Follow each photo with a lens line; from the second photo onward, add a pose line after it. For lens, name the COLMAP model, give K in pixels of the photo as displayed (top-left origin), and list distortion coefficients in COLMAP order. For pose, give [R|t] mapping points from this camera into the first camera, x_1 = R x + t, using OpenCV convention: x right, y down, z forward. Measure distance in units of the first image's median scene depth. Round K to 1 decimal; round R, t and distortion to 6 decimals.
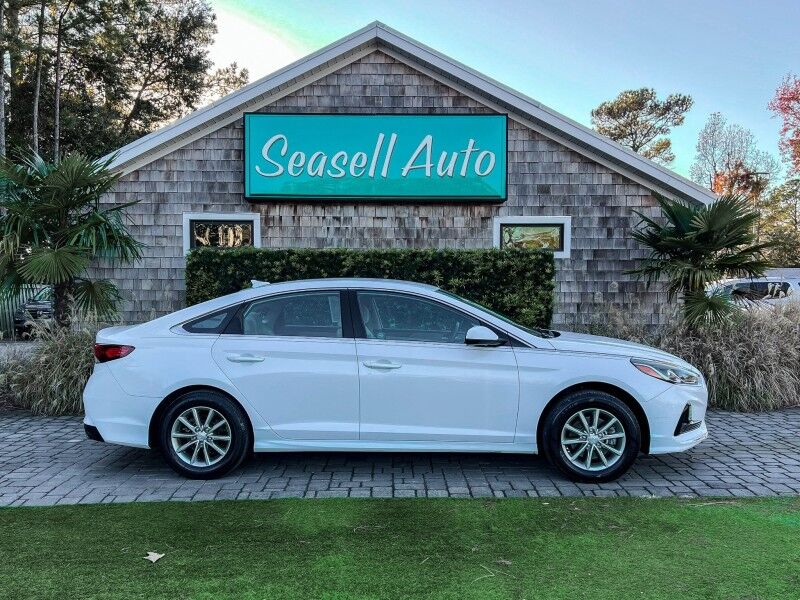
lens RADIAL K [[747.7, 0, 397.8], [0, 747.7, 336.2], [0, 0, 1]] dist [0.092309, -0.154172]
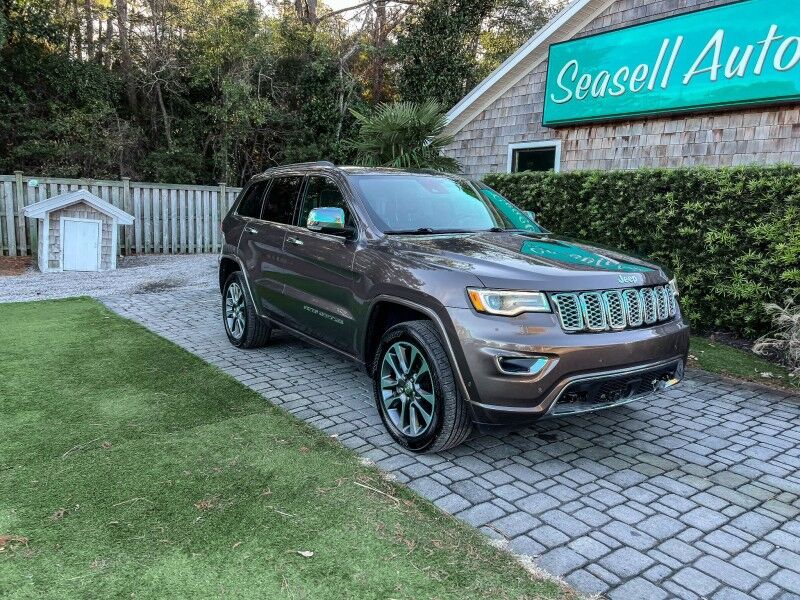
lens RADIAL K [[601.3, 0, 394.3], [0, 601.3, 304.0], [0, 0, 1]] dist [0.055900, -0.063679]
pose [[0.589484, 0.150946, -0.793552, 0.404316], [-0.073422, 0.988331, 0.133455, -0.027371], [0.804436, -0.020405, 0.593688, 0.288106]]
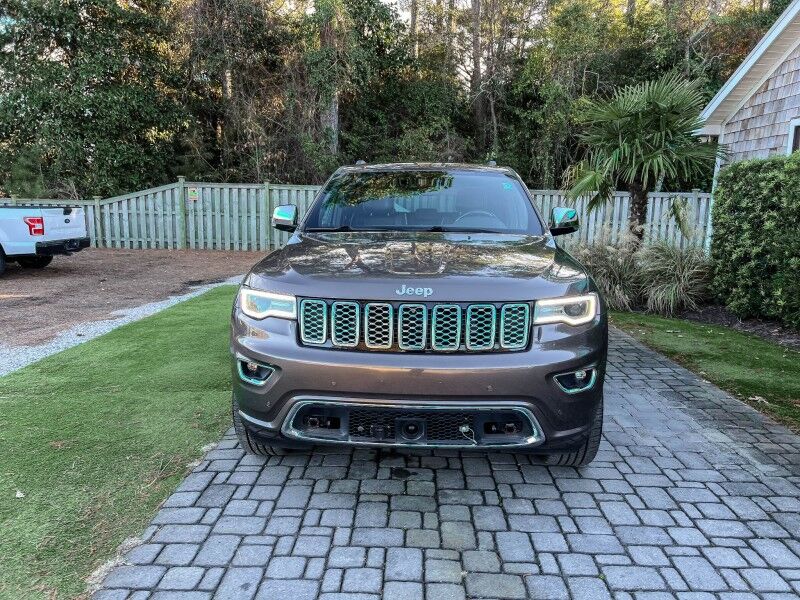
lens RADIAL K [[600.8, 0, 395.9], [0, 600.8, 296.2], [0, 0, 1]] dist [0.052065, -0.056328]
pose [[-0.028793, 0.159764, -0.986735, 0.469798], [-0.062817, 0.984904, 0.161300, -0.044416], [0.997610, 0.066628, -0.018323, 0.567789]]
